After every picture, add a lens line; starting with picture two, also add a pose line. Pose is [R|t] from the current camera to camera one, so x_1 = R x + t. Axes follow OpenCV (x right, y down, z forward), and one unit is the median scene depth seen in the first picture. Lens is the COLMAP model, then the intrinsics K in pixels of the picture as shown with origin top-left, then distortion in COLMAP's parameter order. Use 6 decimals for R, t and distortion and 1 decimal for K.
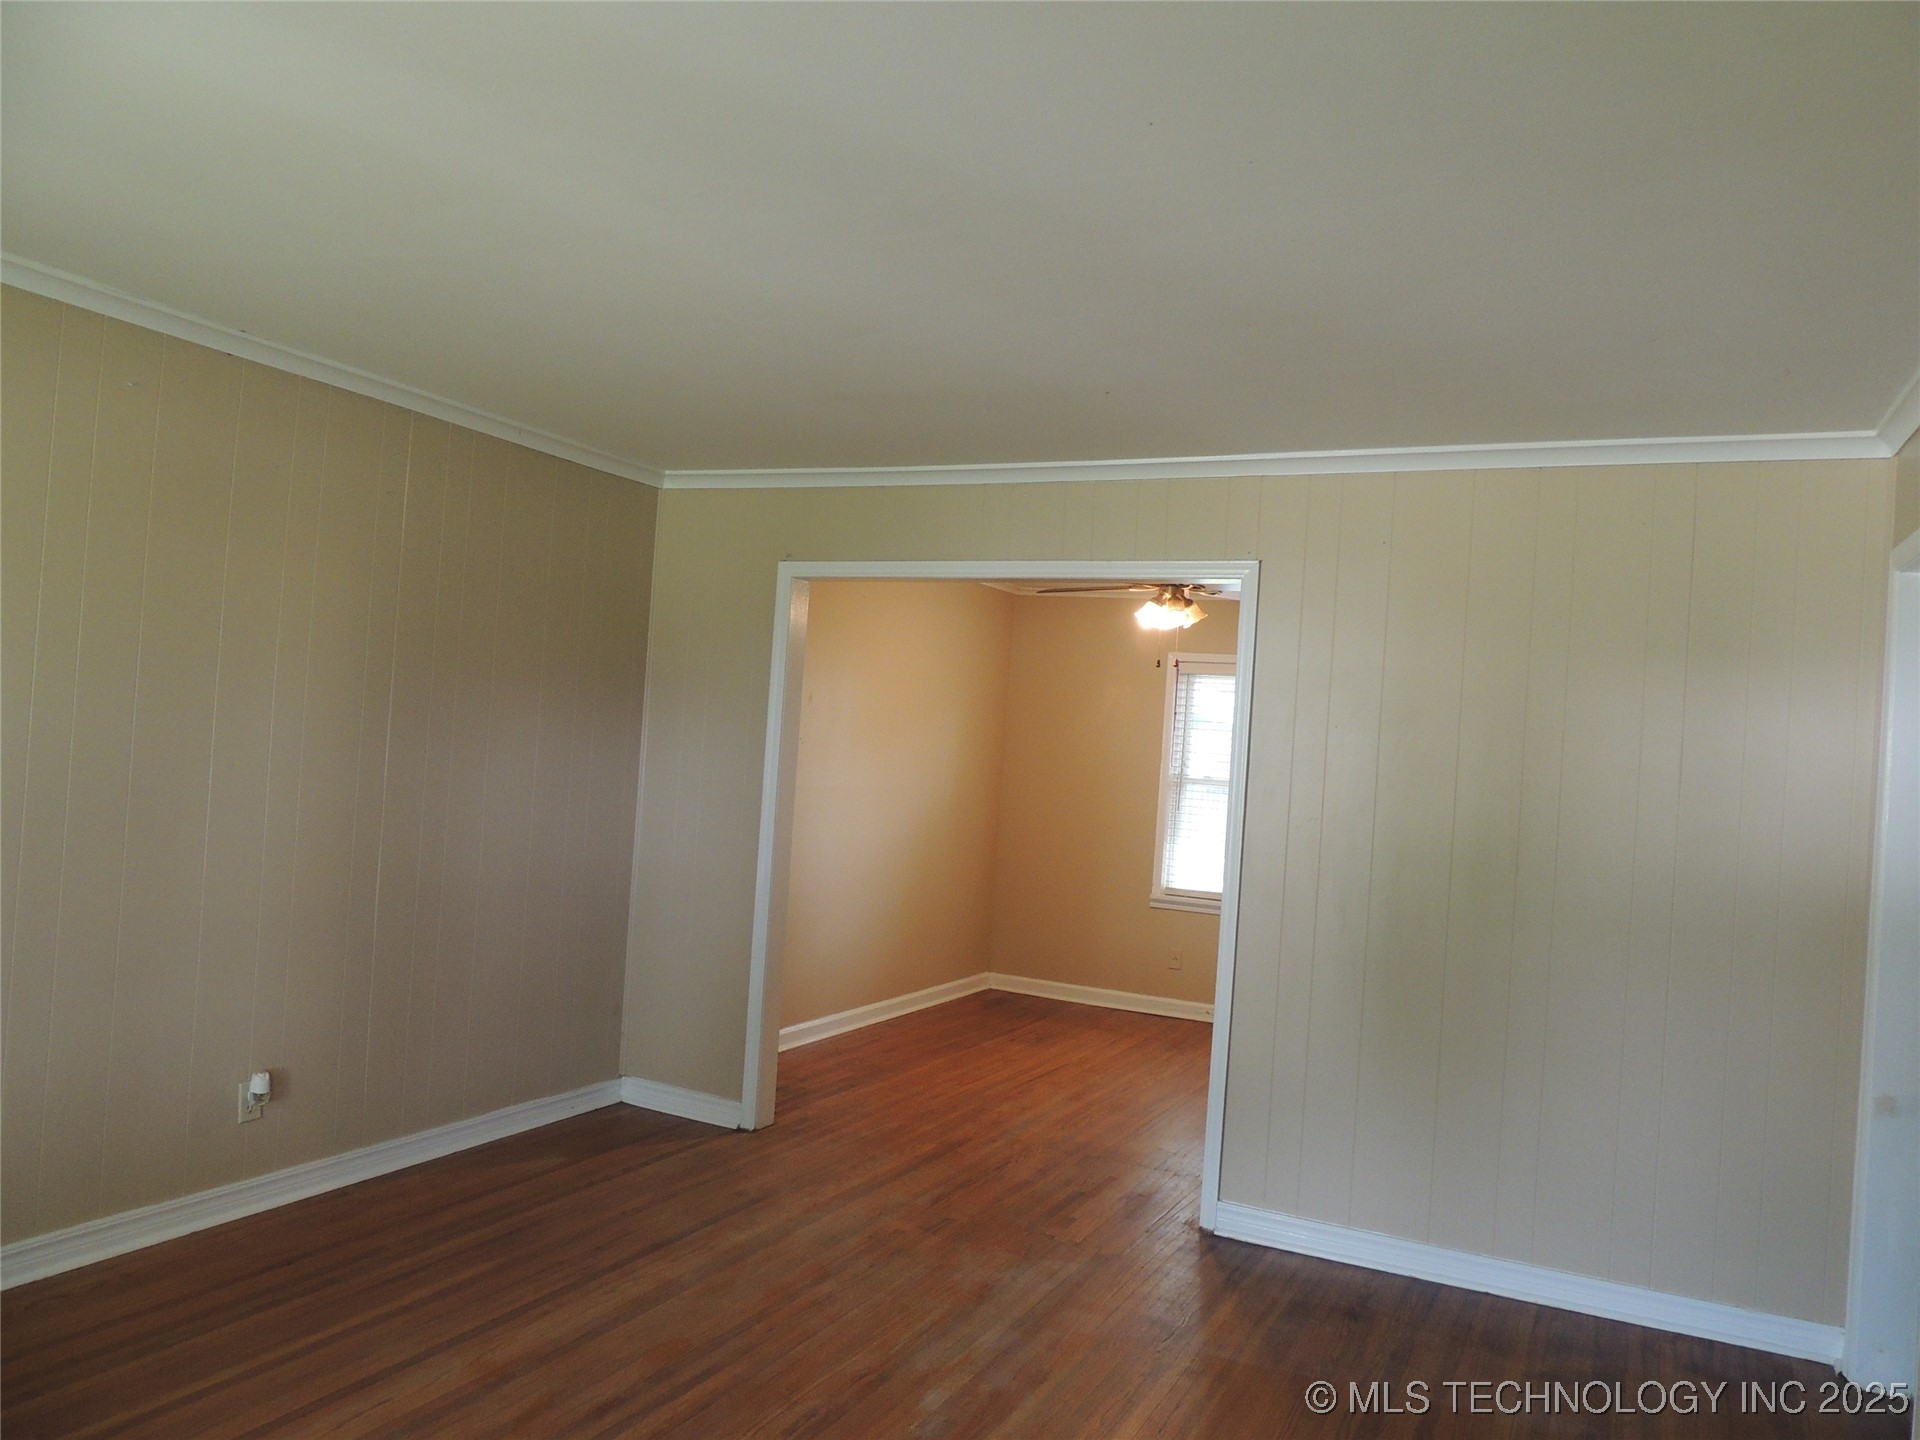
lens RADIAL K [[1366.4, 0, 958.8], [0, 1366.4, 721.8], [0, 0, 1]] dist [-0.017142, -0.011211]
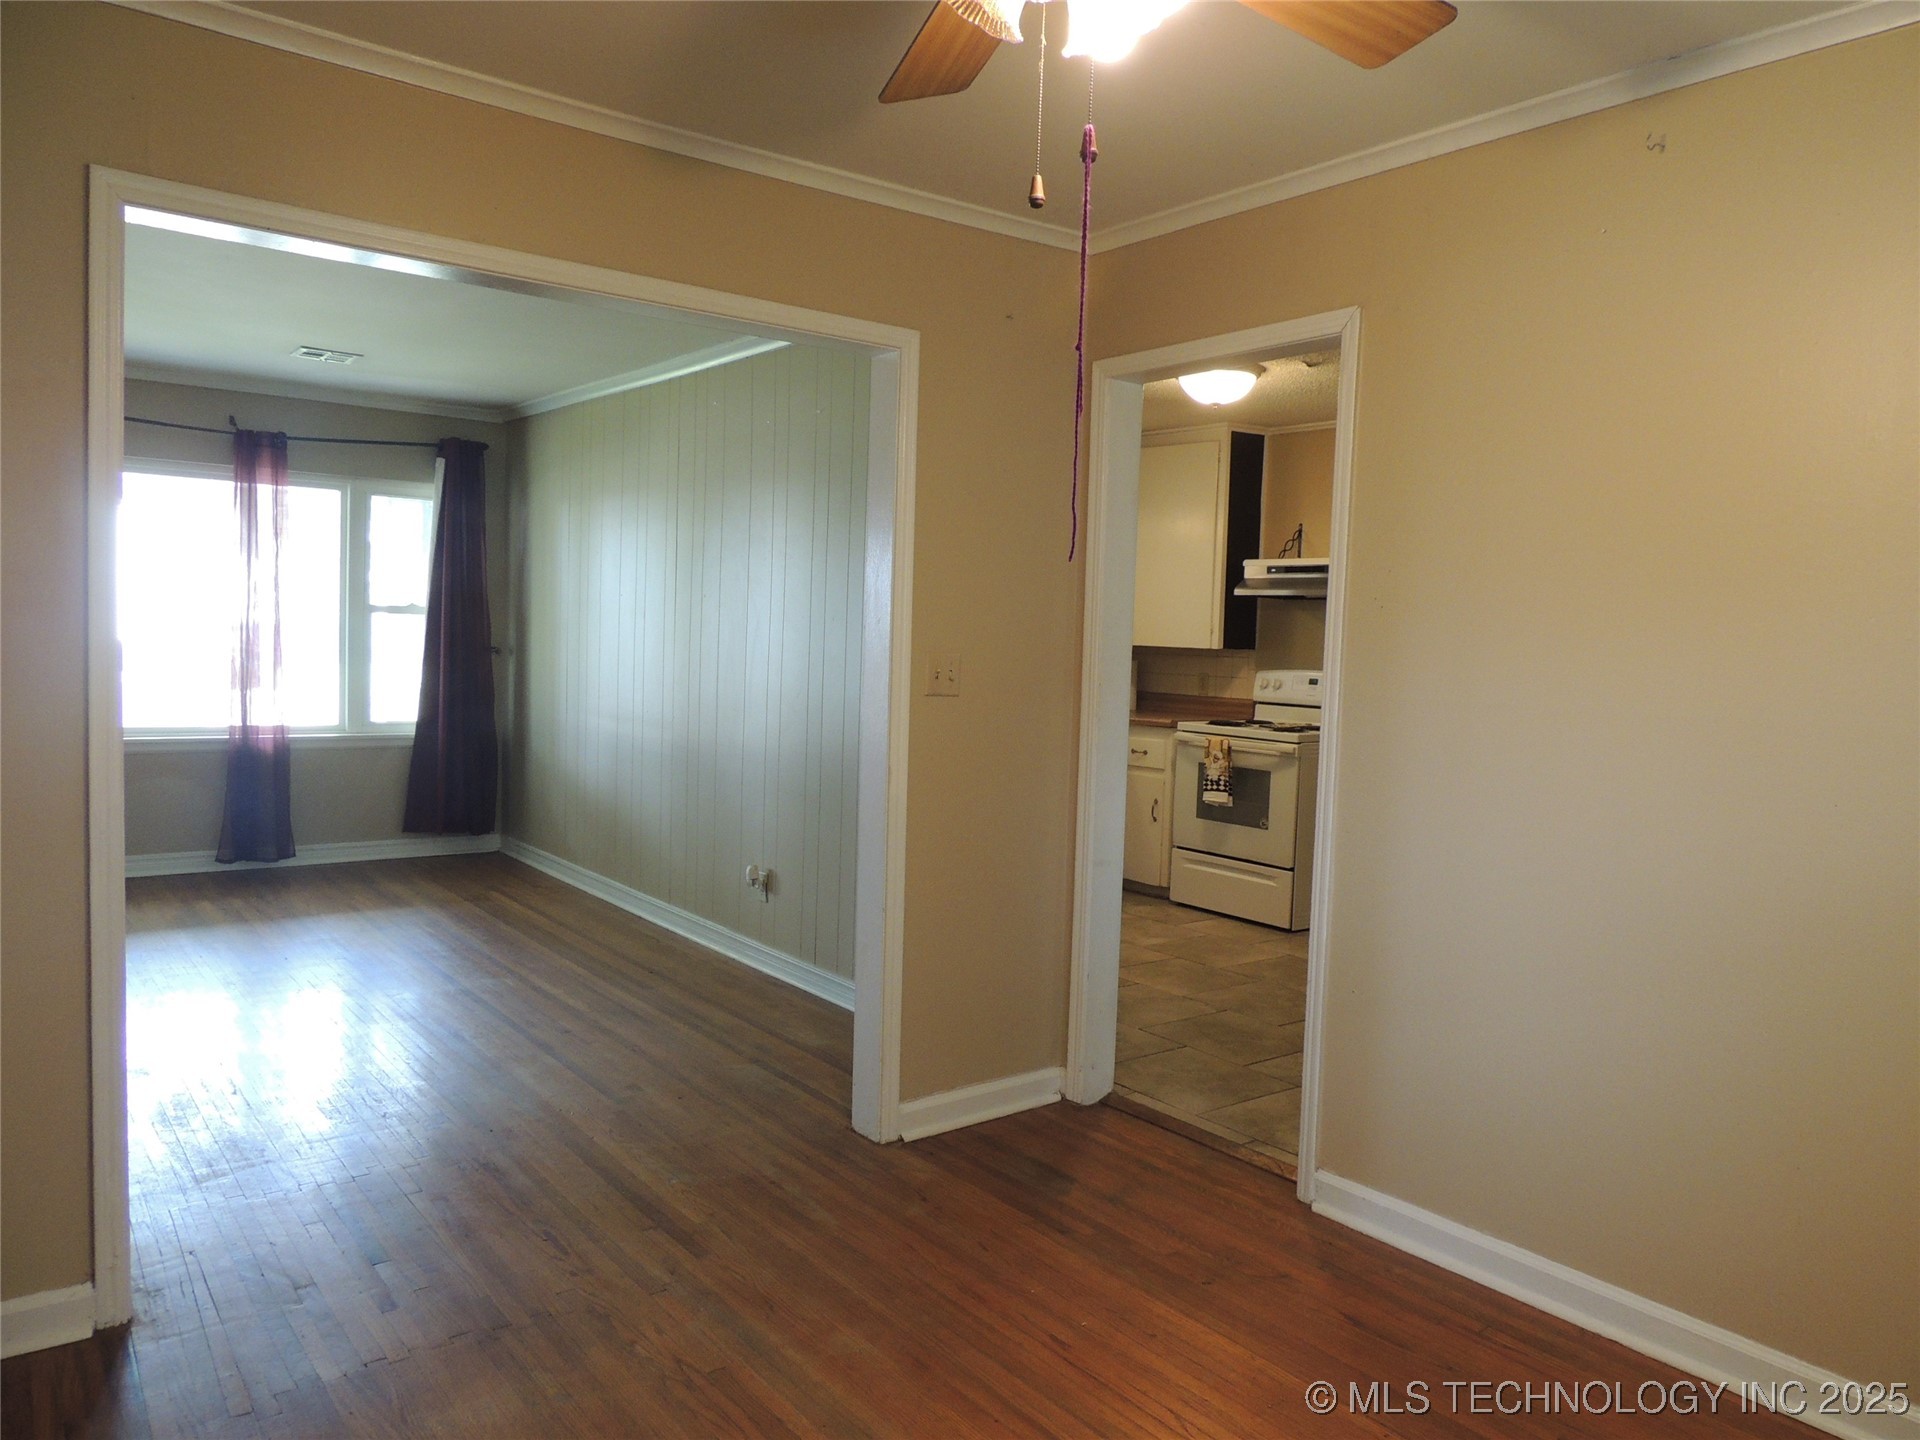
lens RADIAL K [[1366.4, 0, 948.5], [0, 1366.4, 720.8], [0, 0, 1]] dist [-0.017142, -0.011211]
pose [[-0.446485, -0.015567, -0.894656, 0.476631], [-0.041017, 0.999154, 0.003084, 0.073932], [0.893850, 0.038074, -0.446746, 1.333431]]
